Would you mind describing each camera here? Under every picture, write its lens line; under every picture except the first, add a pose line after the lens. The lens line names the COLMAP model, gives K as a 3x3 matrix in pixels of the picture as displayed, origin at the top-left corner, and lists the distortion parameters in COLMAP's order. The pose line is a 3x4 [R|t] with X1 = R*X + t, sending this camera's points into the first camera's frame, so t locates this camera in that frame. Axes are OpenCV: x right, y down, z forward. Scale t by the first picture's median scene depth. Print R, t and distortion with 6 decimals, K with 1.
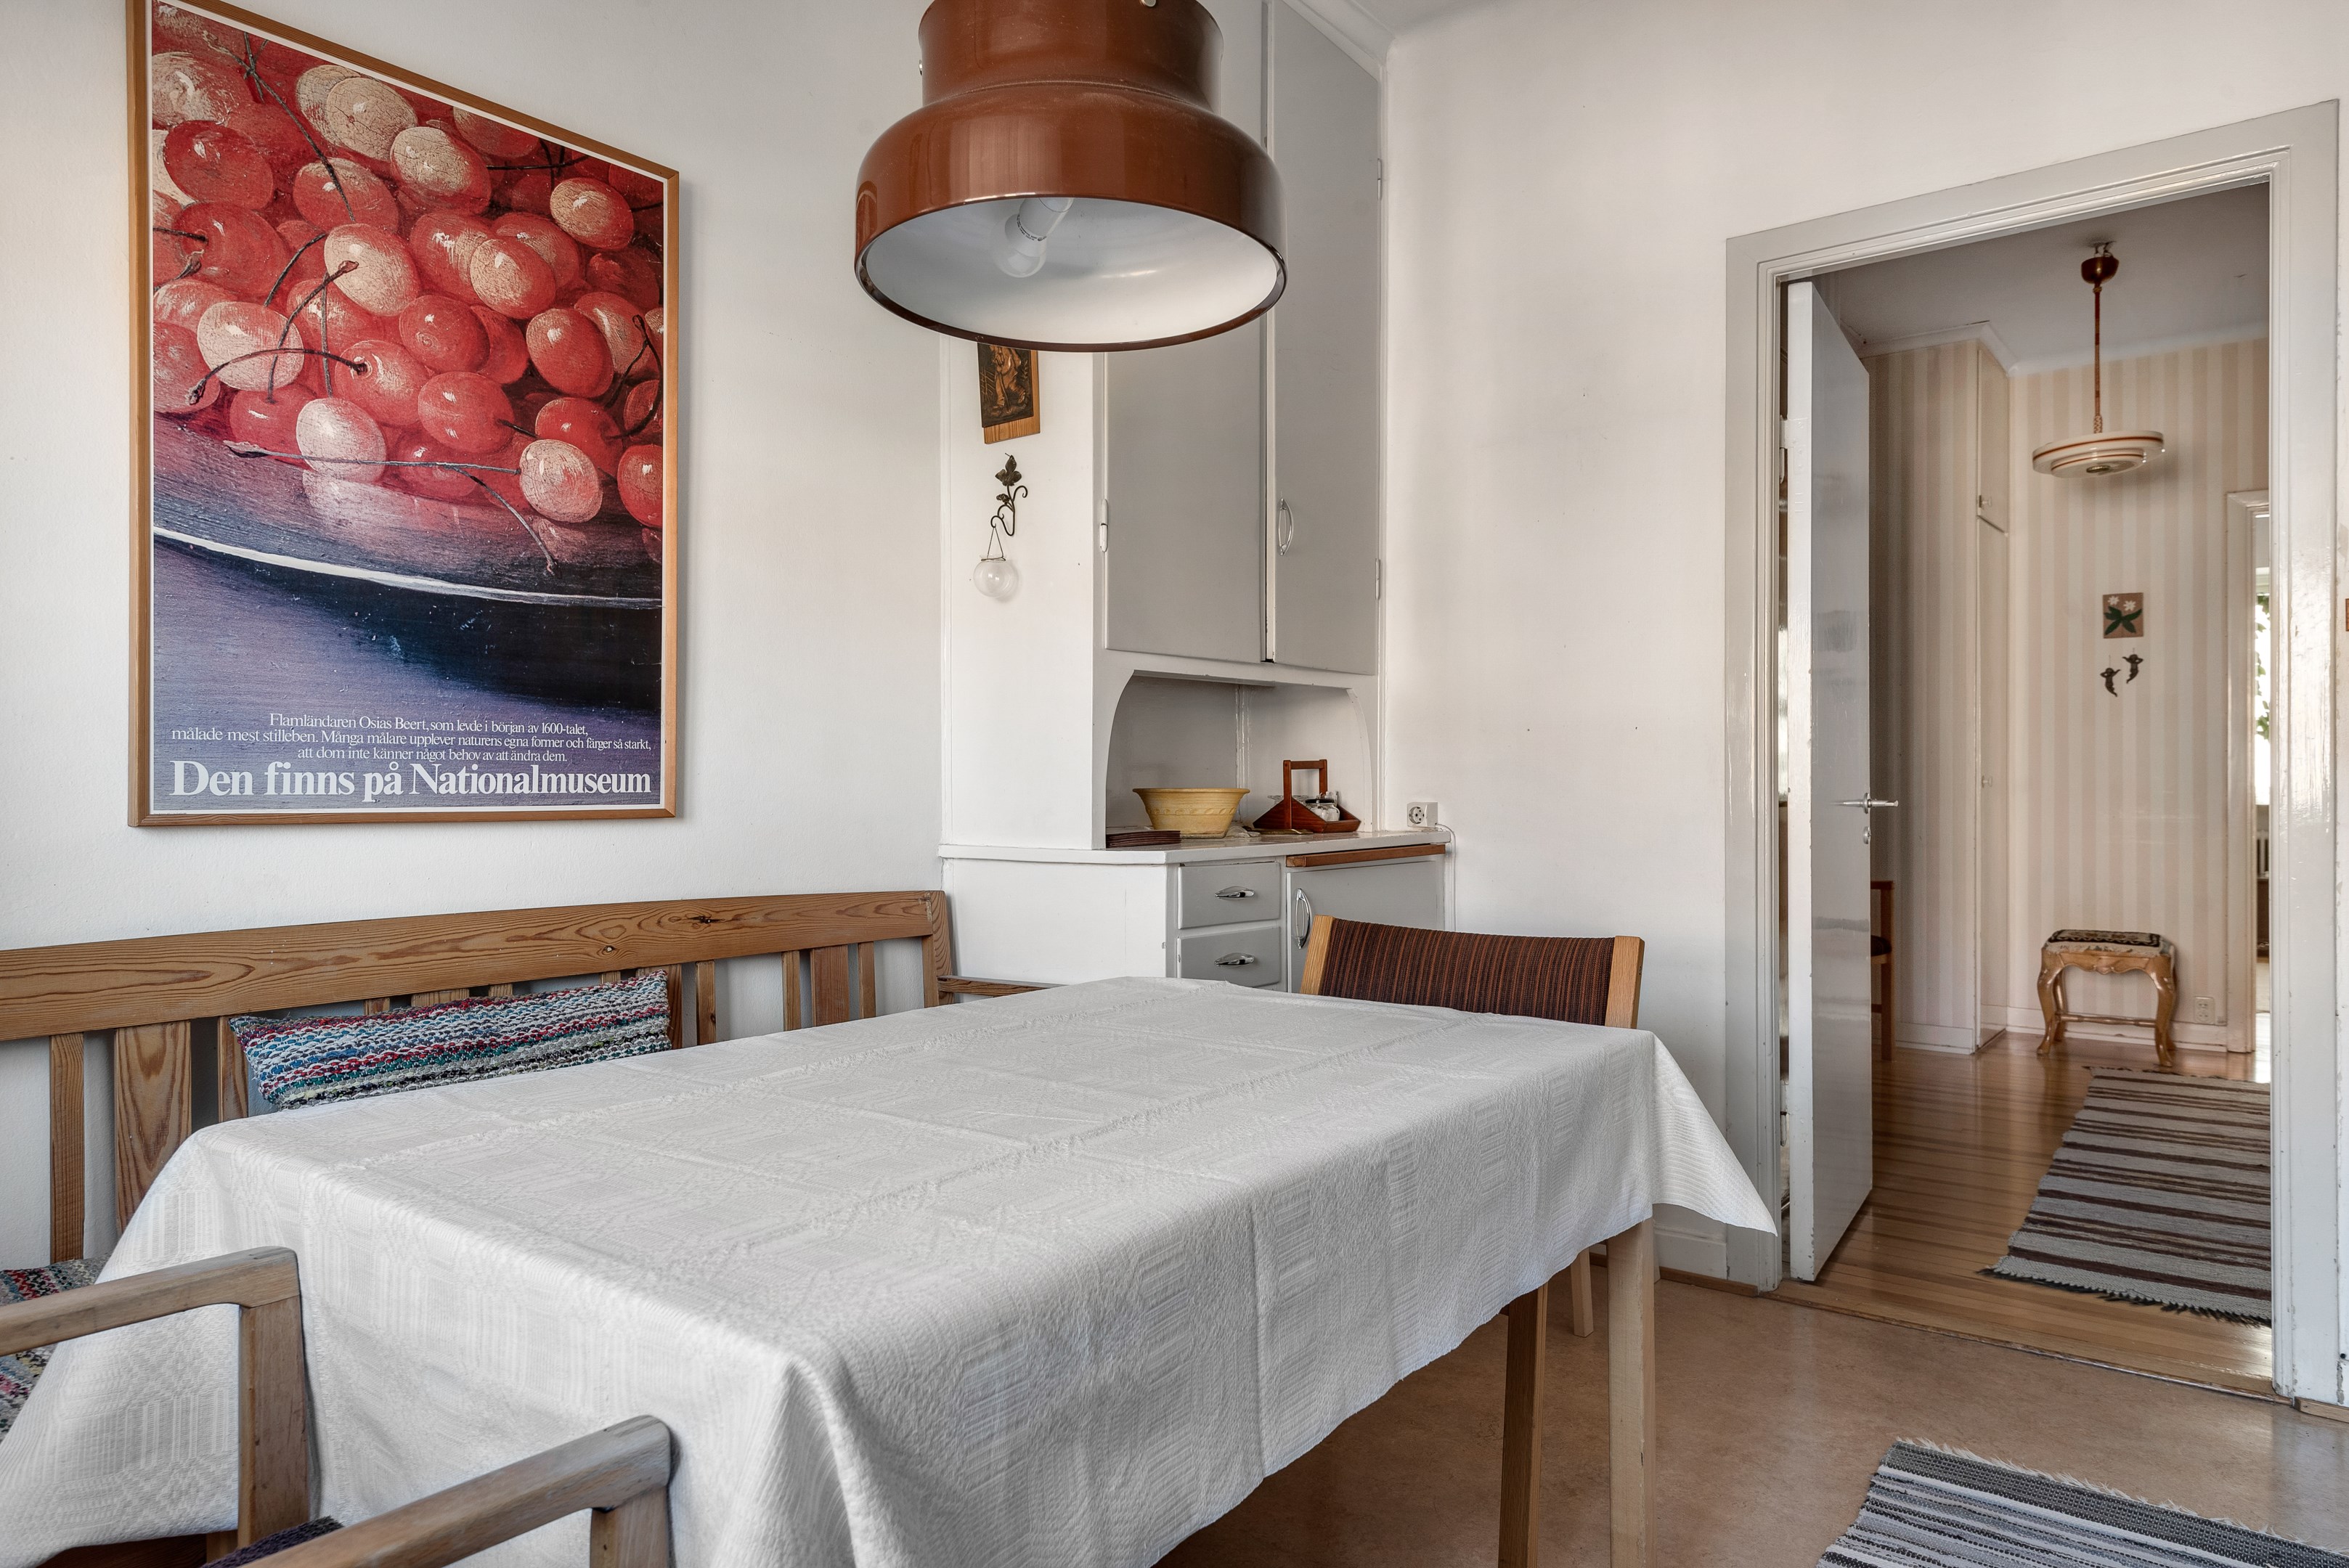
lens RADIAL K [[1505.1, 0, 1174.9], [0, 1505.1, 779.0], [0, 0, 1]] dist [0.030643, -0.022418]
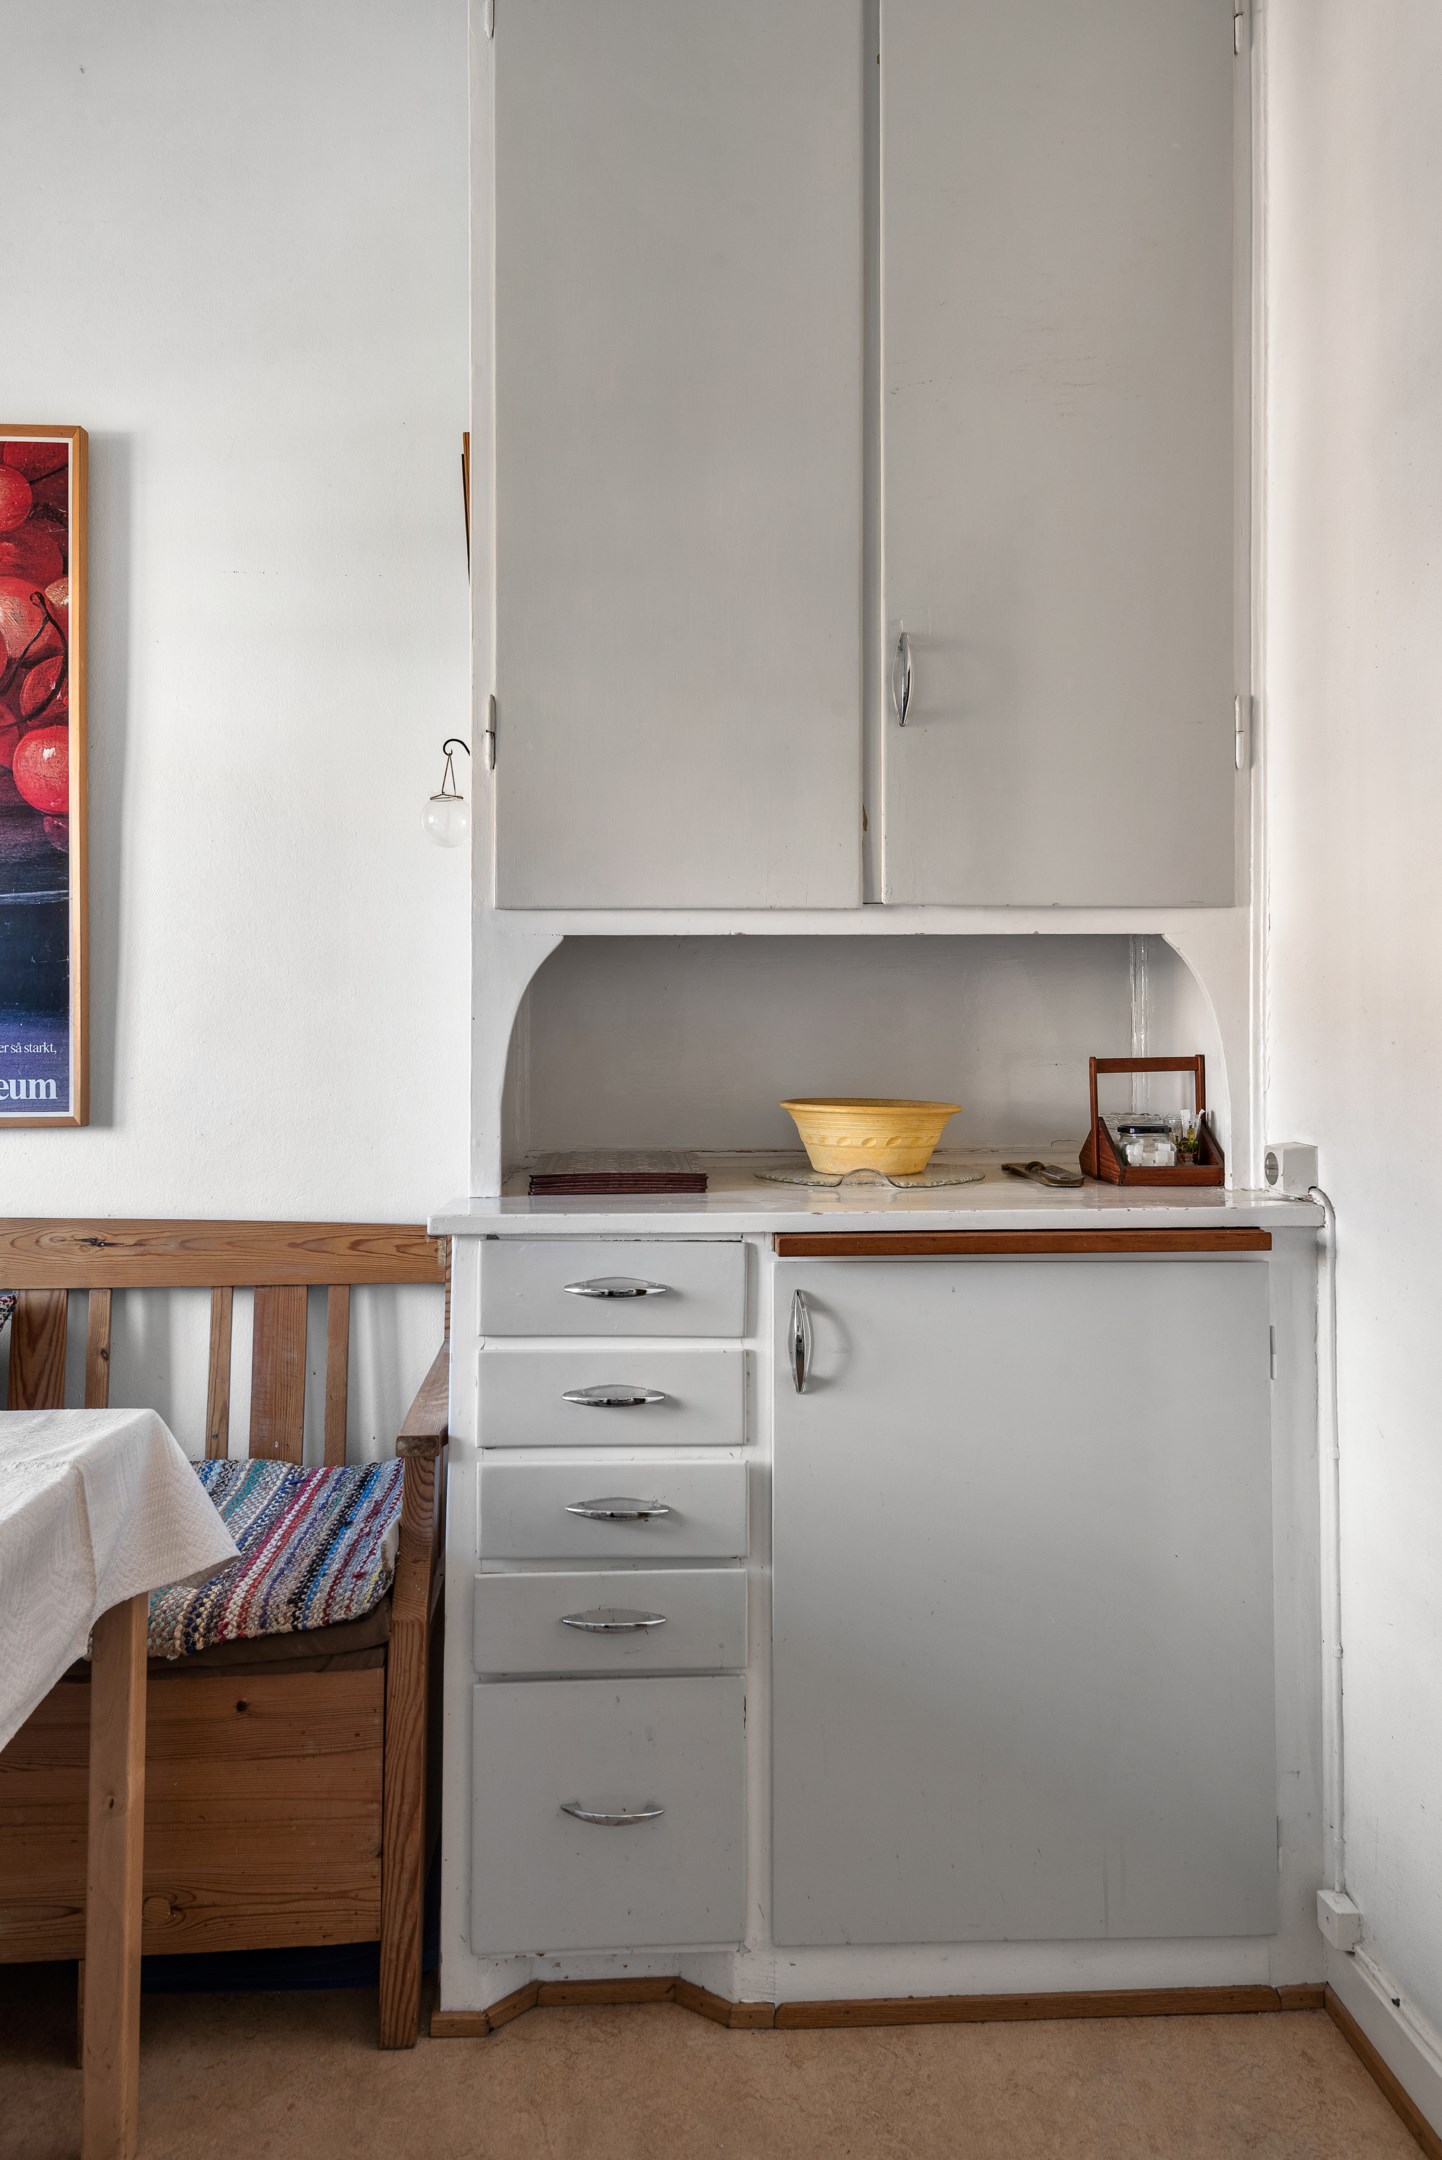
lens RADIAL K [[1432.1, 0, 720.8], [0, 1432.1, 993.5], [0, 0, 1]] dist [0.038534, -0.029691]
pose [[0.644772, -0.013254, -0.764260, 0.602717], [0.001413, 0.999869, -0.016148, -0.041737], [0.764374, 0.009332, 0.644706, 0.748450]]
